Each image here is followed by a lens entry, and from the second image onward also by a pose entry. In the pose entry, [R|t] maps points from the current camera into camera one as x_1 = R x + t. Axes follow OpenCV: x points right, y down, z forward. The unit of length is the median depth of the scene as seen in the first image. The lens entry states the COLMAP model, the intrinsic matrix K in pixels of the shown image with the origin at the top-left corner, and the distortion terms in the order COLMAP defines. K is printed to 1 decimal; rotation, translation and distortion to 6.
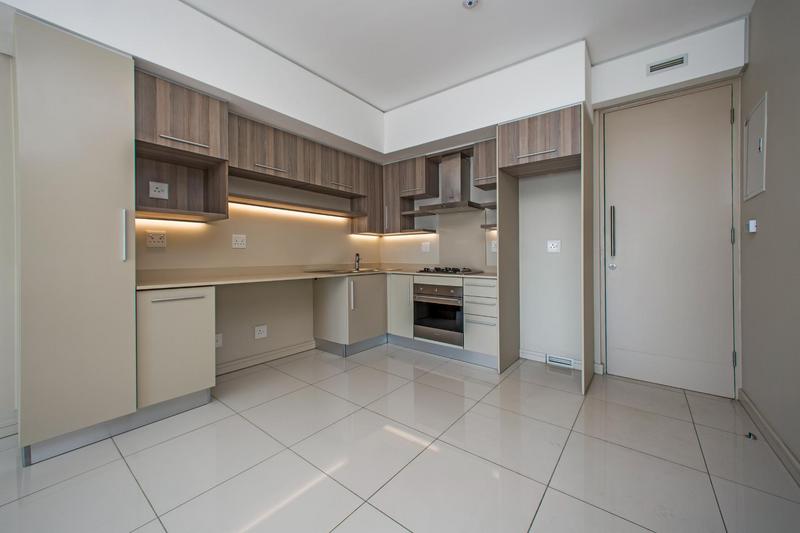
lens RADIAL K [[312.2, 0, 391.5], [0, 312.2, 253.3], [0, 0, 1]] dist [0.001947, -0.001376]
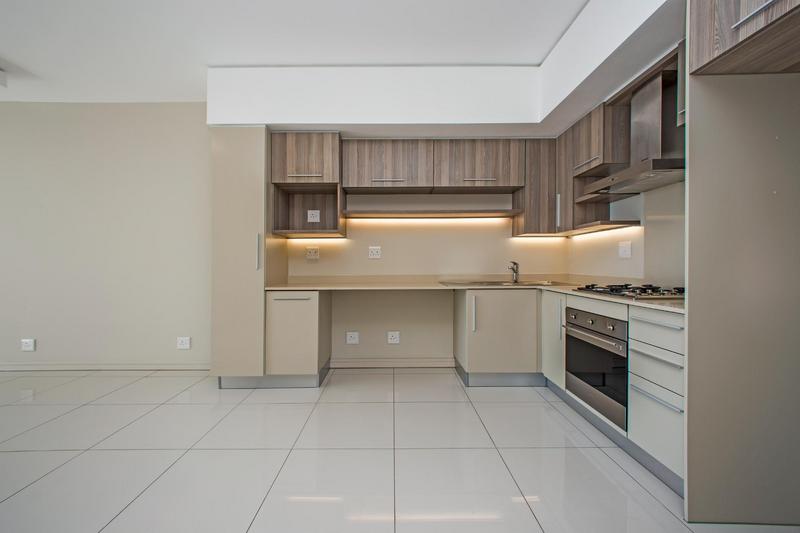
lens RADIAL K [[297.9, 0, 395.6], [0, 297.9, 264.5], [0, 0, 1]] dist [-0.007837, -0.000029]
pose [[0.631980, -0.003572, -0.774976, 0.355979], [0.012043, 0.999914, 0.005212, 0.000942], [0.774891, -0.012628, 0.631969, 0.364357]]
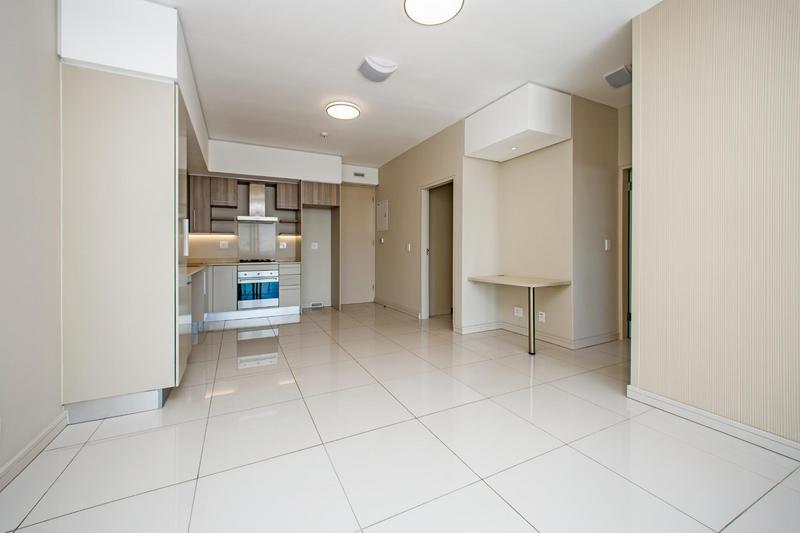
lens RADIAL K [[312.2, 0, 391.8], [0, 312.2, 249.0], [0, 0, 1]] dist [0.001947, -0.001376]
pose [[0.425398, -0.000387, 0.905006, -0.996482], [-0.000103, 1.000000, 0.000476, -0.004262], [-0.905006, -0.000296, 0.425398, -0.242441]]
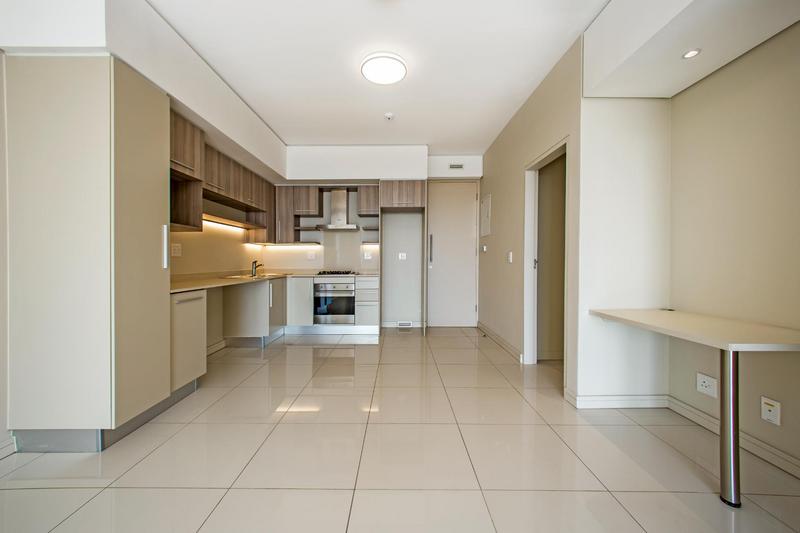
lens RADIAL K [[312.2, 0, 397.3], [0, 312.2, 263.5], [0, 0, 1]] dist [0.001947, -0.001376]
pose [[0.784532, -0.009069, 0.620022, -0.520423], [0.001500, 0.999918, 0.012729, -0.004507], [-0.620087, -0.009056, 0.784481, -0.272780]]
